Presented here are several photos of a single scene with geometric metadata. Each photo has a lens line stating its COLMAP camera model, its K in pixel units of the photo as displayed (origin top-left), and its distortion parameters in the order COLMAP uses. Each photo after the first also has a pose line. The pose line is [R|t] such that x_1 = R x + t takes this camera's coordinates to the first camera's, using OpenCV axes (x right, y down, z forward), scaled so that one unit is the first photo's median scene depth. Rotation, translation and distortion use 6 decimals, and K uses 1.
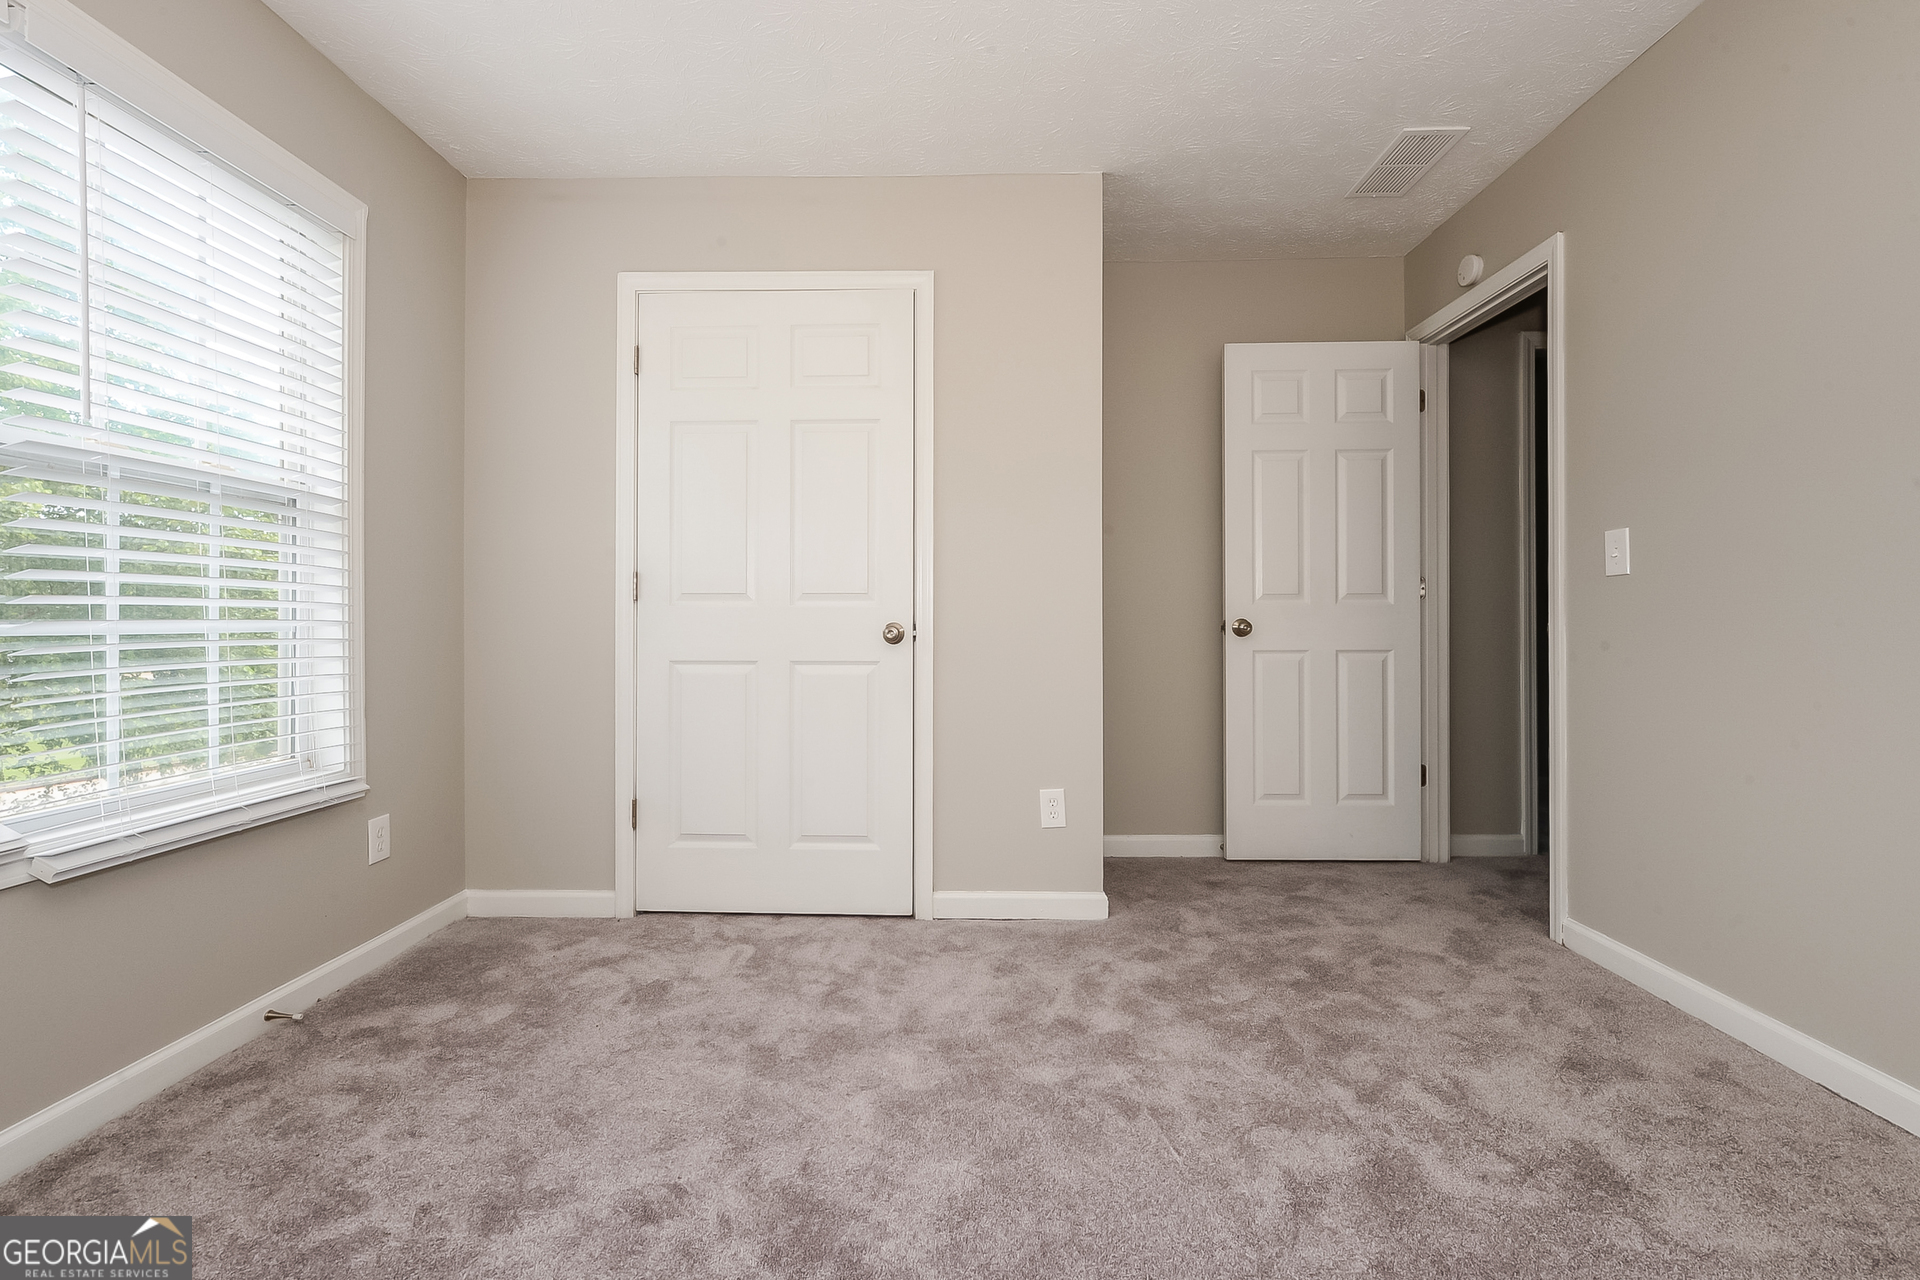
lens RADIAL K [[818.2, 0, 957.0], [0, 818.2, 623.8], [0, 0, 1]] dist [-0.005149, -0.000509]
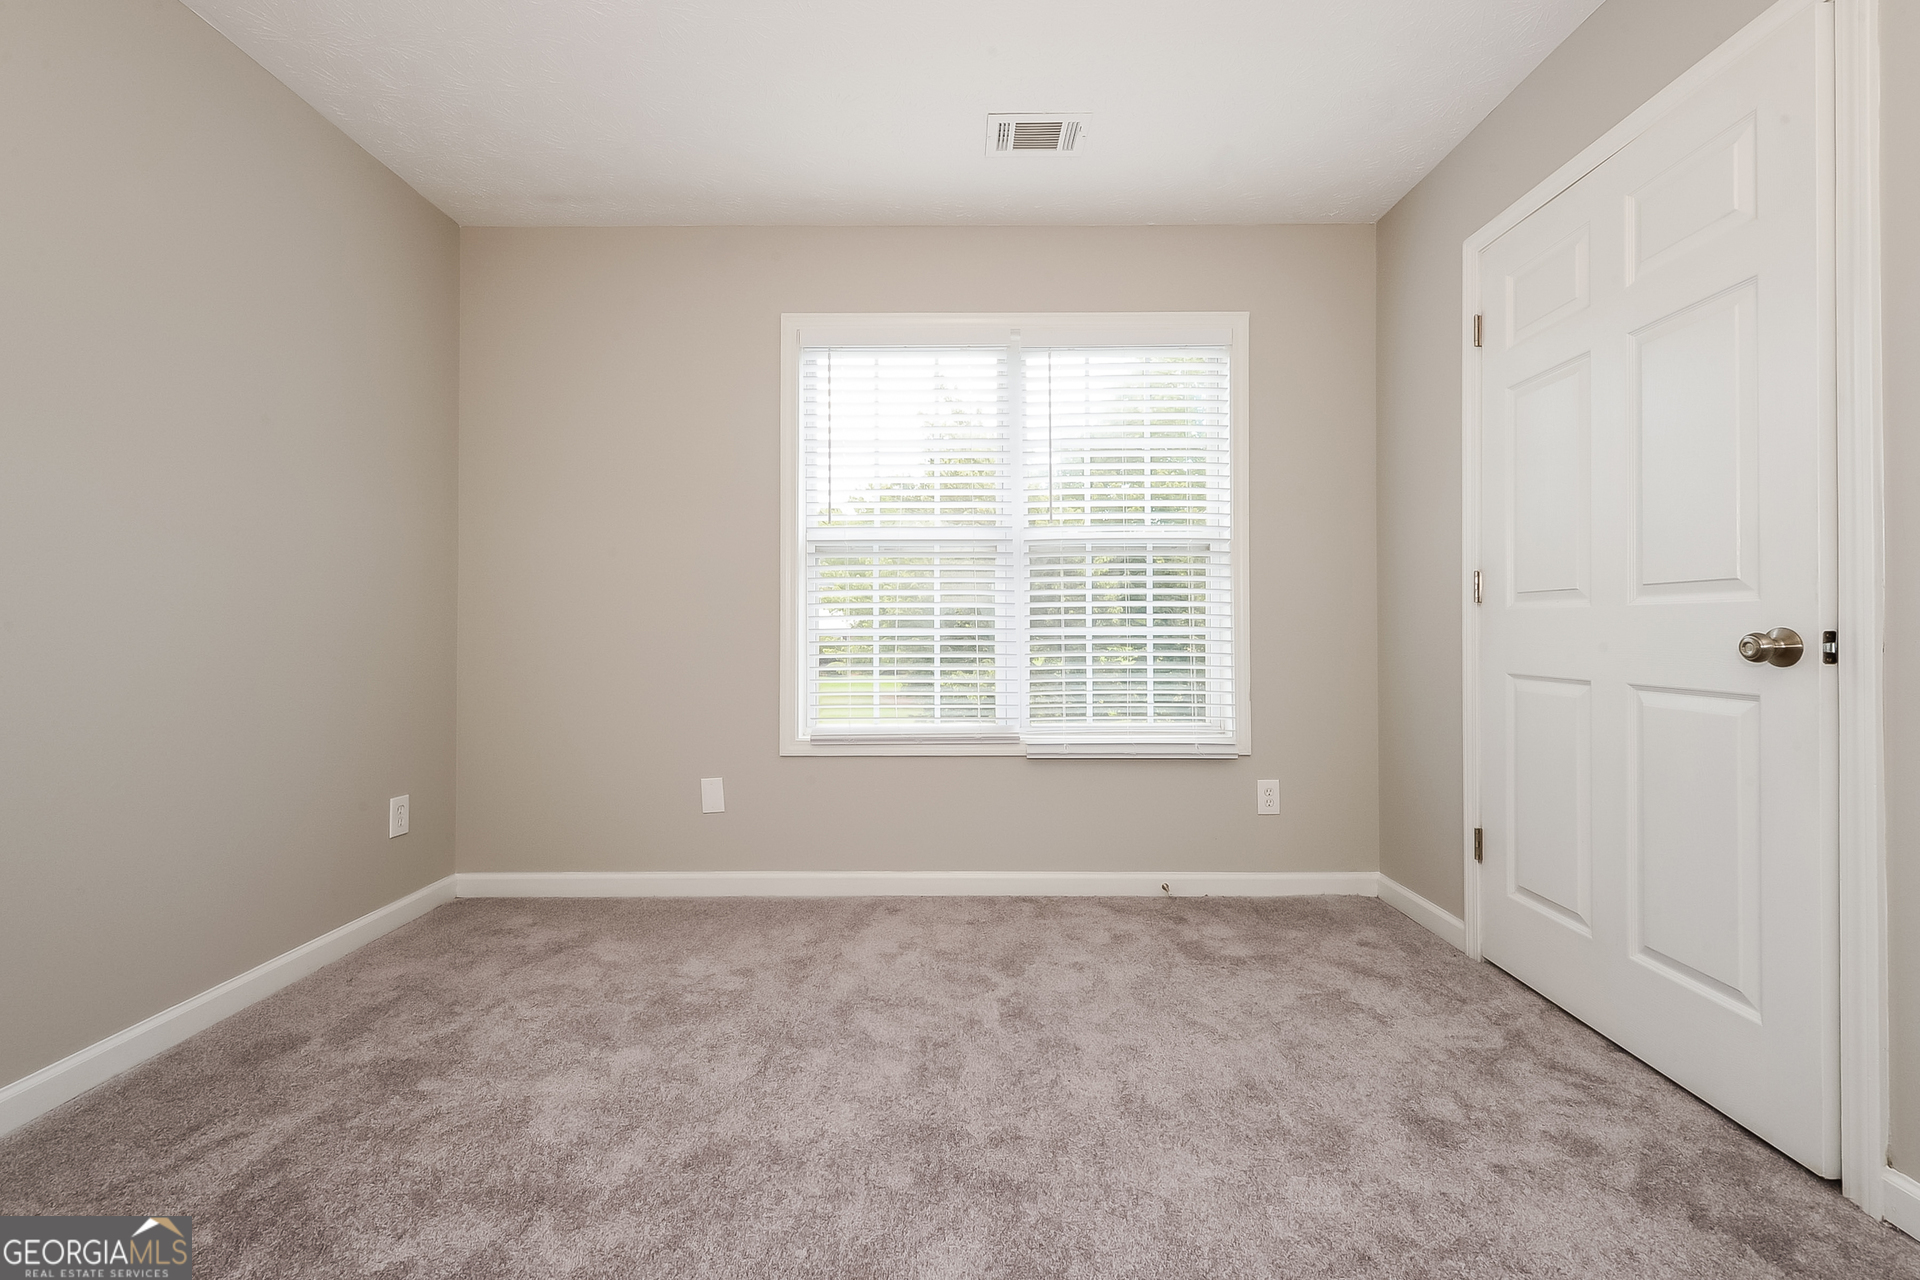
lens RADIAL K [[752.2, 0, 946.4], [0, 752.2, 629.7], [0, 0, 1]] dist [0.000988, 0.000088]
pose [[0.030790, 0.000600, -0.999526, 0.430702], [-0.000752, 1.000000, 0.000577, 0.000014], [0.999526, 0.000734, 0.030791, 0.428264]]
